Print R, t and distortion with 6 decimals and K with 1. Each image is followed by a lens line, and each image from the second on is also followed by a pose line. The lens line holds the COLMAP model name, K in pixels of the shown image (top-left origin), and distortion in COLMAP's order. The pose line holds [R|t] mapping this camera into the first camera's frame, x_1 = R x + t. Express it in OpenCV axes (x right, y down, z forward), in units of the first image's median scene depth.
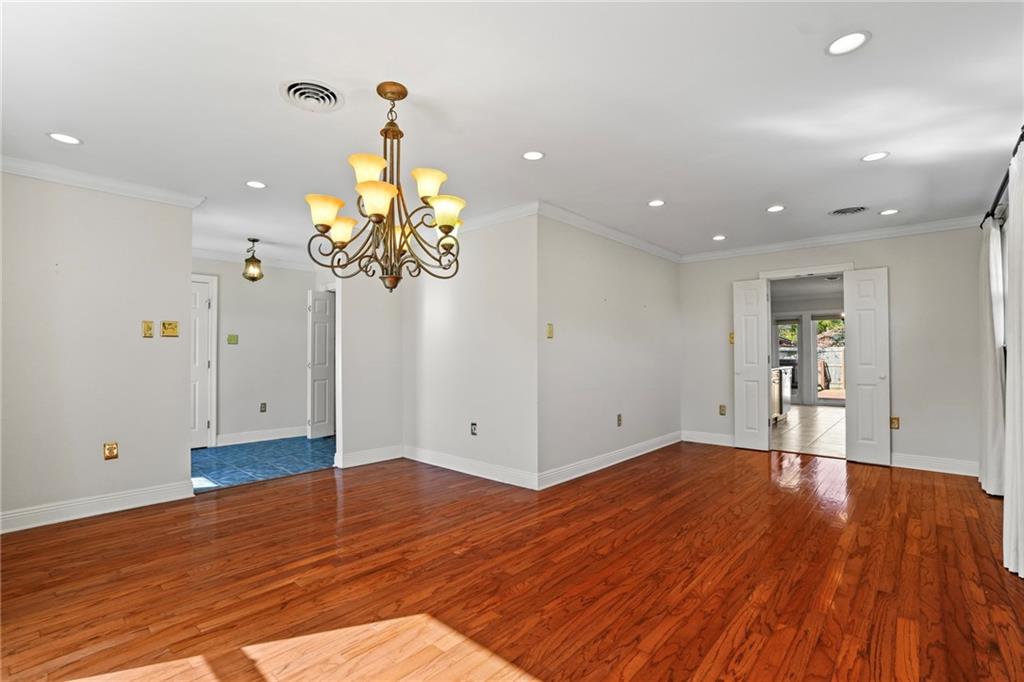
lens RADIAL K [[480.6, 0, 510.3], [0, 480.6, 343.8], [0, 0, 1]] dist [-0.053182, 0.020918]
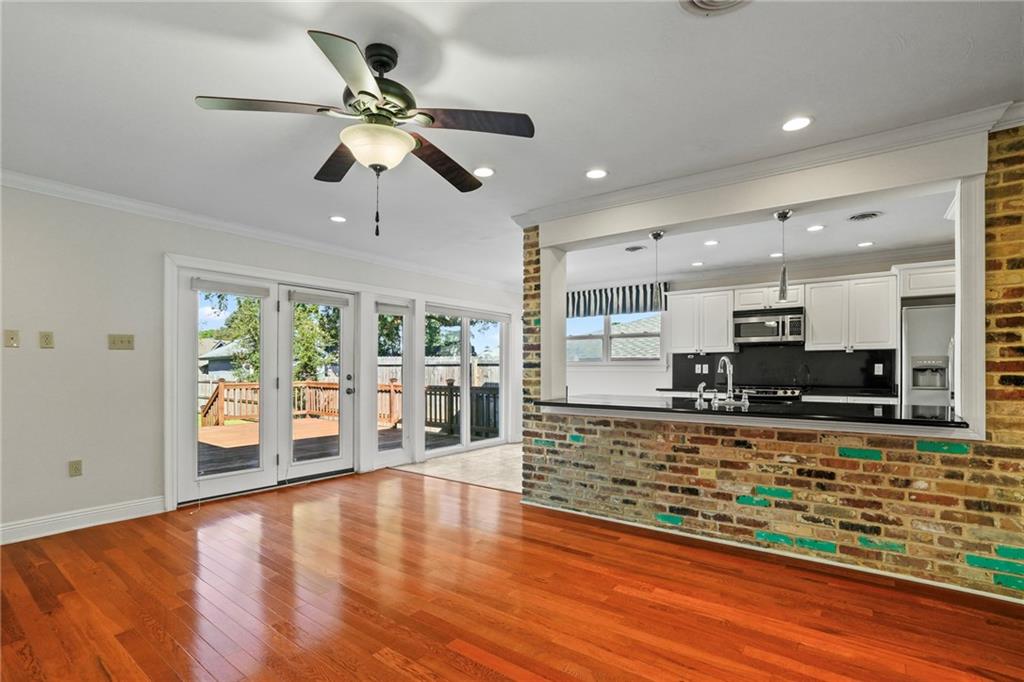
lens RADIAL K [[480.6, 0, 507.9], [0, 480.6, 372.7], [0, 0, 1]] dist [-0.053182, 0.020918]
pose [[-0.094429, -0.011423, 0.995466, 0.019259], [-0.015715, 0.999827, 0.009982, 0.006901], [-0.995408, -0.014701, -0.094592, 0.382124]]
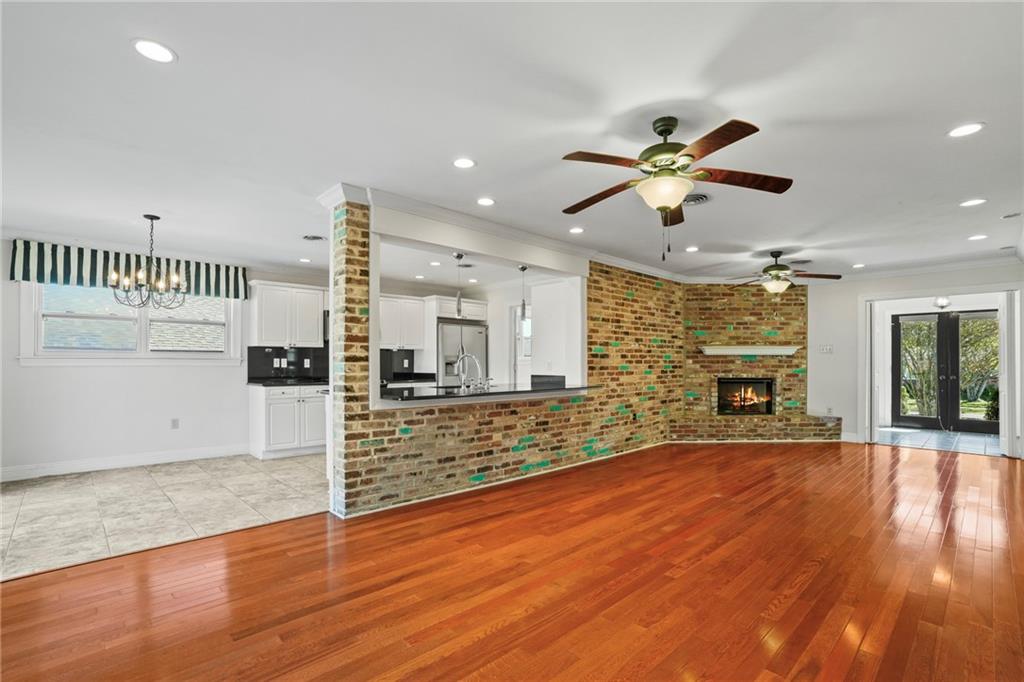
lens RADIAL K [[480.6, 0, 525.2], [0, 480.6, 365.5], [0, 0, 1]] dist [-0.053182, 0.020918]
pose [[-0.999029, -0.003178, 0.043935, 0.120298], [-0.003662, 0.999934, -0.010933, 0.009164], [-0.043897, -0.011083, -0.998975, 0.496059]]
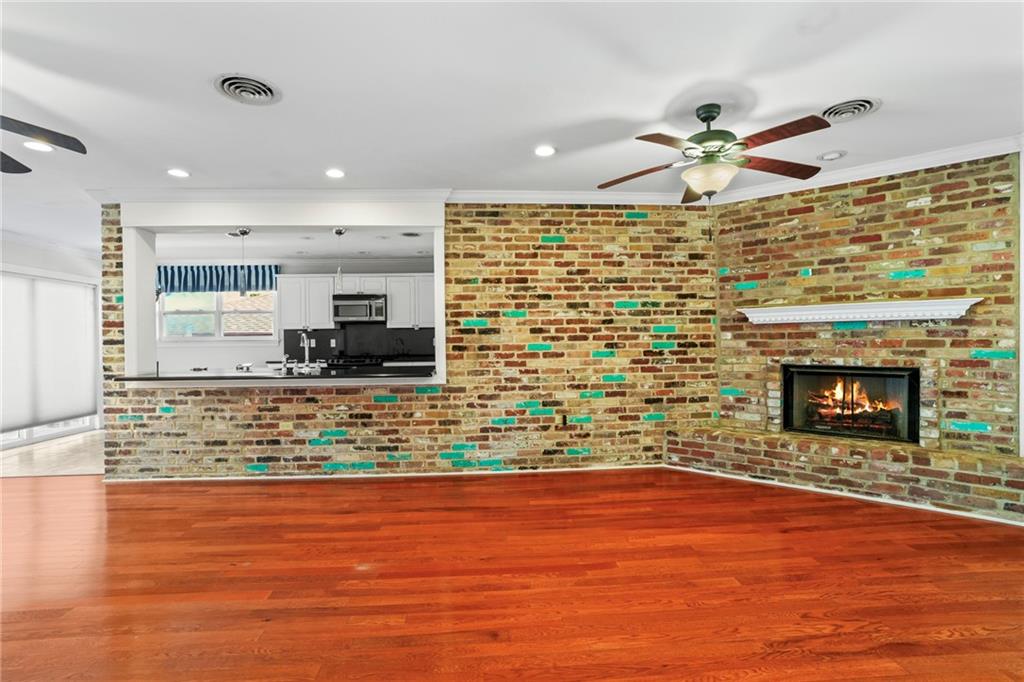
lens RADIAL K [[480.6, 0, 523.7], [0, 480.6, 342.8], [0, 0, 1]] dist [-0.053182, 0.020918]
pose [[-0.726079, 0.000030, 0.687612, -0.027940], [-0.001396, 0.999998, -0.001518, 0.006157], [-0.687610, -0.002062, -0.726077, 0.378250]]
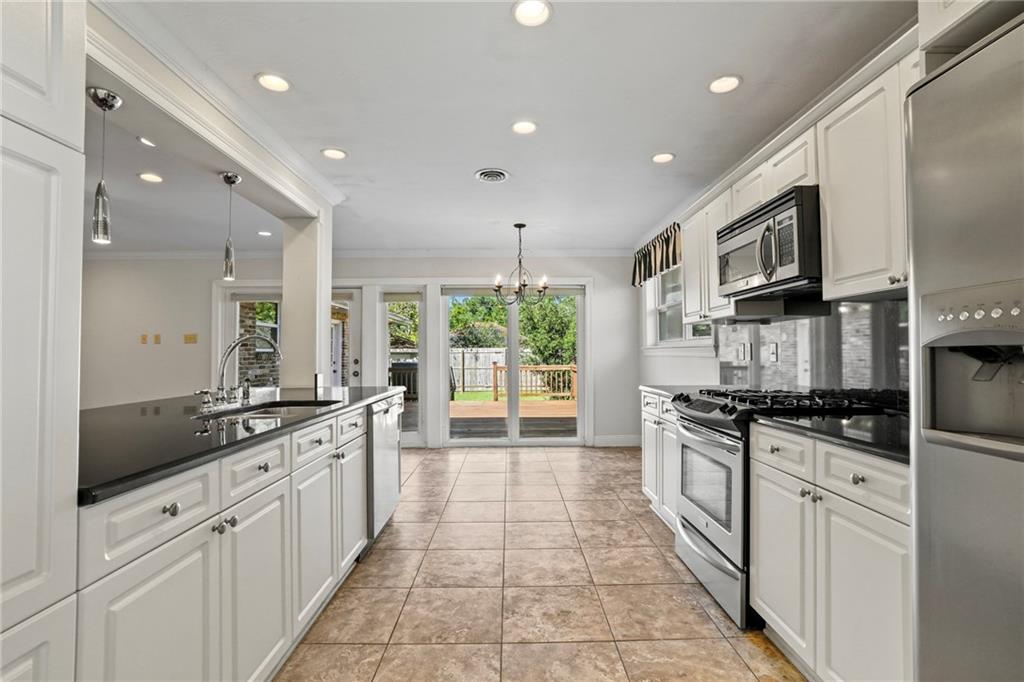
lens RADIAL K [[480.6, 0, 516.6], [0, 480.6, 333.5], [0, 0, 1]] dist [-0.053182, 0.020918]
pose [[0.735205, 0.020638, 0.677530, 0.127404], [-0.001543, 0.999585, -0.028773, 0.004866], [-0.677843, 0.020109, 0.734932, 0.208183]]
